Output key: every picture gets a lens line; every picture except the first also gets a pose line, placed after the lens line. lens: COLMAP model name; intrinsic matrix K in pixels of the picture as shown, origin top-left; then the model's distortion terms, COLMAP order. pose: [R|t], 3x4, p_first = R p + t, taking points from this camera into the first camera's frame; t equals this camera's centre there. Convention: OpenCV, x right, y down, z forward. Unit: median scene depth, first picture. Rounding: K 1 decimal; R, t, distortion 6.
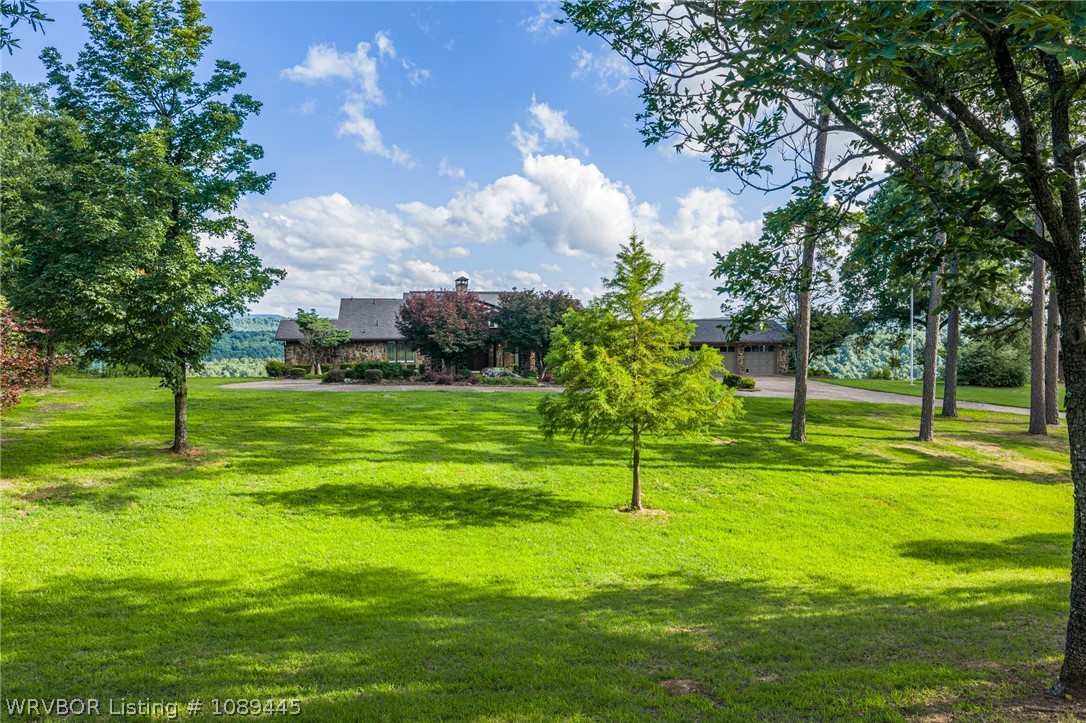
lens RADIAL K [[898.4, 0, 543.2], [0, 898.4, 363.9], [0, 0, 1]] dist [0.021718, -0.040298]
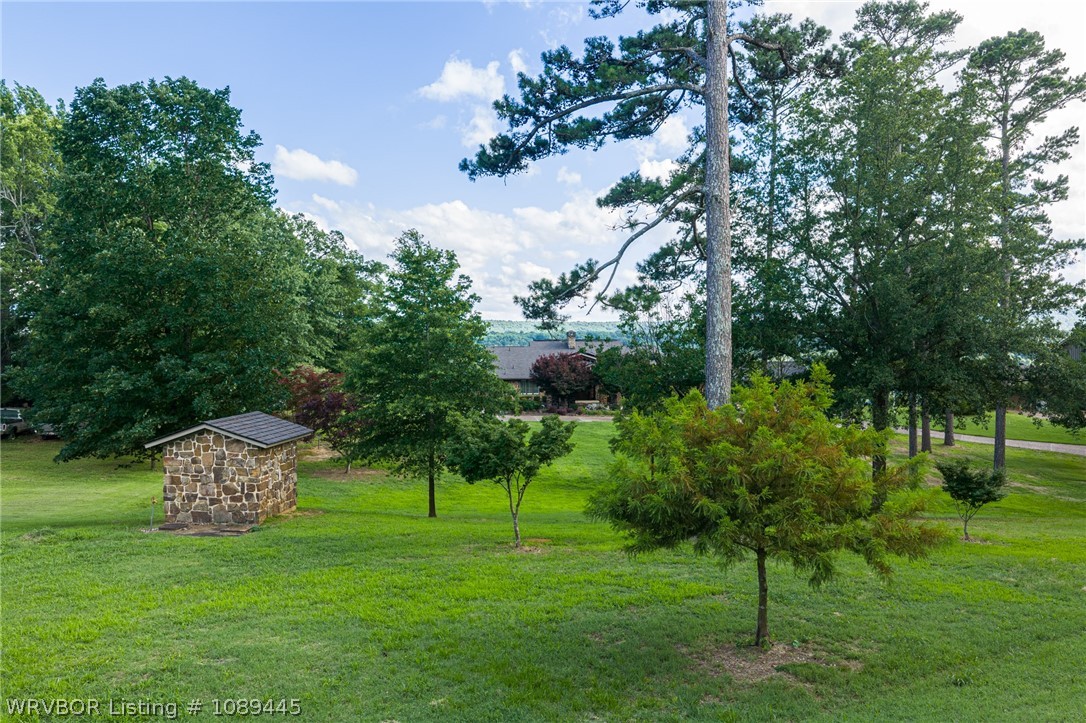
lens RADIAL K [[898.4, 0, 544.0], [0, 898.4, 360.4], [0, 0, 1]] dist [0.021718, -0.040298]
pose [[0.992388, 0.015960, -0.122114, 0.049946], [-0.016142, 0.999870, -0.000495, -0.068102], [0.122090, 0.002462, 0.992516, -0.544126]]
